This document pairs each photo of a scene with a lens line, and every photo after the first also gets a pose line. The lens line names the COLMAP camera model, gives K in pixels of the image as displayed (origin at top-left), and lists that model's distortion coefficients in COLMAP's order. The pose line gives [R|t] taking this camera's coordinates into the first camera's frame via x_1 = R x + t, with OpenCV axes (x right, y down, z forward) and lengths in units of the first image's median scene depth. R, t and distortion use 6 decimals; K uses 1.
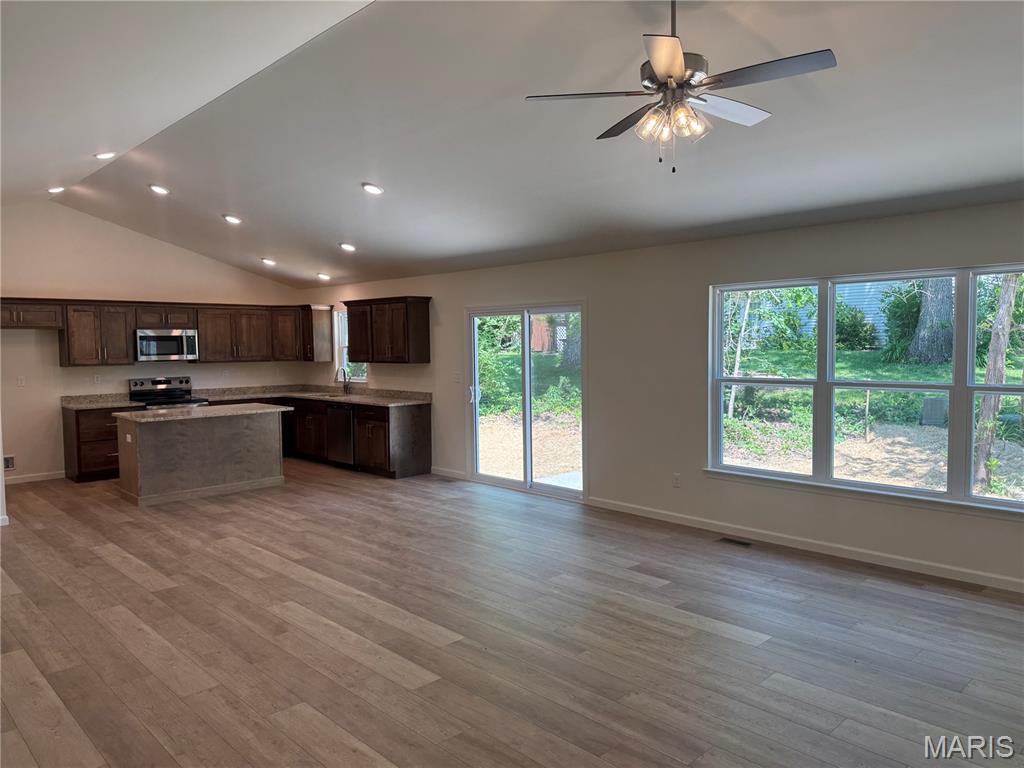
lens RADIAL K [[710.4, 0, 512.0], [0, 710.4, 384.0], [0, 0, 1]] dist [0.135641, -0.126551]
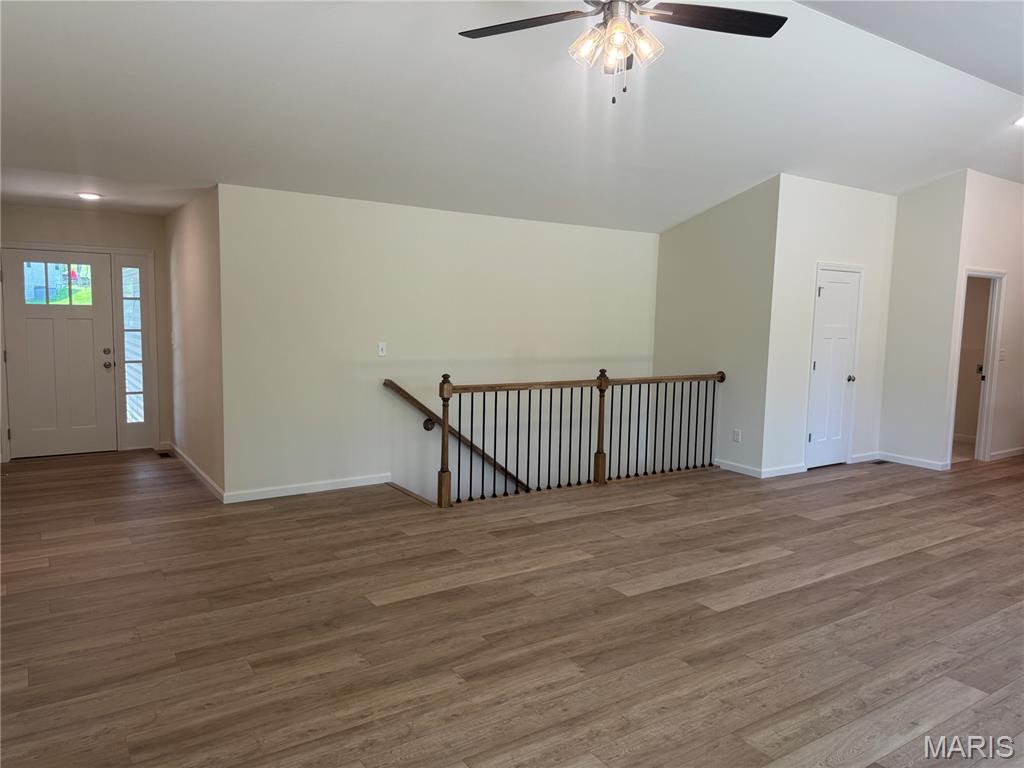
lens RADIAL K [[710.4, 0, 512.0], [0, 710.4, 384.0], [0, 0, 1]] dist [0.135641, -0.126551]
pose [[-0.167821, 0.096788, -0.981055, 0.781292], [-0.078978, 0.990650, 0.111244, -0.026273], [0.982649, 0.096151, -0.158608, 0.753709]]
